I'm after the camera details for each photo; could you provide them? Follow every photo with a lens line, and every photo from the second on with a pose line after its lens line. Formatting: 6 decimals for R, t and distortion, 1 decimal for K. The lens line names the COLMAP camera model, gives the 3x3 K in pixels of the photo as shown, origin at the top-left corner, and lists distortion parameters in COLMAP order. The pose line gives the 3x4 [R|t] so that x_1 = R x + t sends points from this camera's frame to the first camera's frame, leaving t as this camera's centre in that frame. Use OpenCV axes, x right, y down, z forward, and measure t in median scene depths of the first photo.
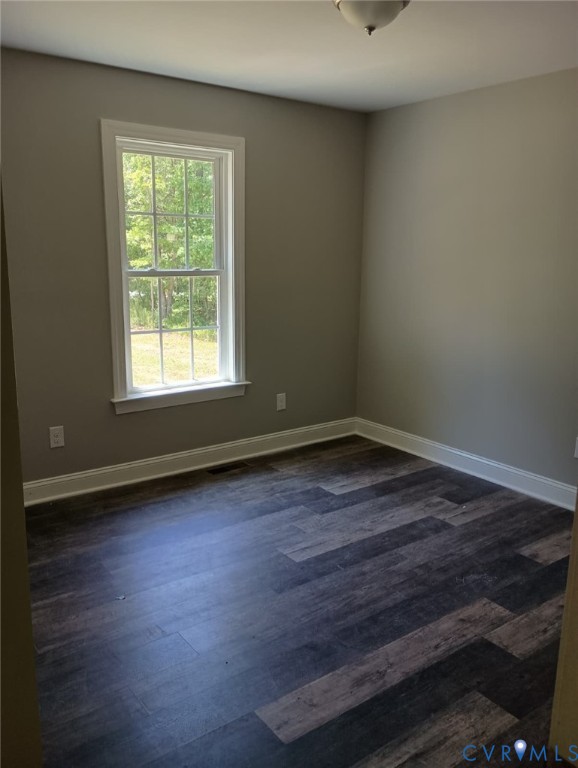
lens RADIAL K [[636.3, 0, 289.0], [0, 636.3, 384.0], [0, 0, 1]] dist [0.129746, -0.169185]
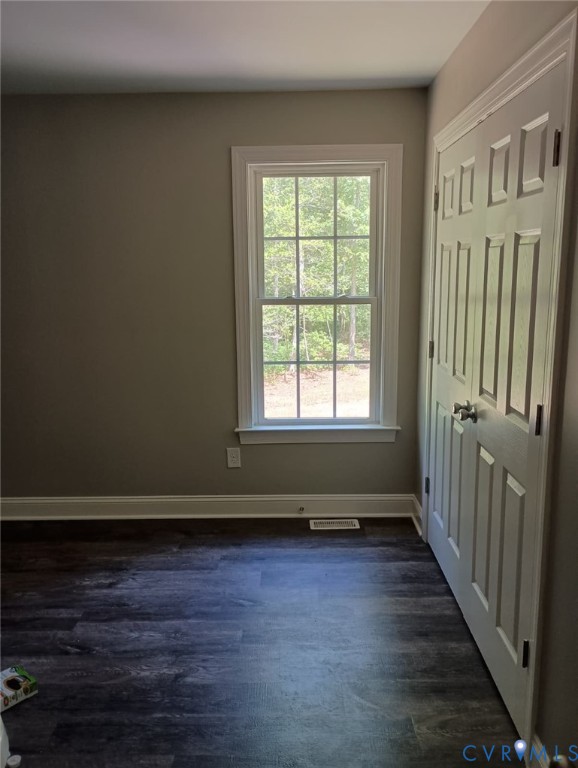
lens RADIAL K [[636.3, 0, 289.0], [0, 636.3, 384.0], [0, 0, 1]] dist [0.129746, -0.169185]
pose [[0.805238, 0.080185, -0.587505, 0.346351], [-0.101825, 0.994795, -0.003789, -0.046356], [0.584144, 0.062874, 0.809211, 0.242969]]
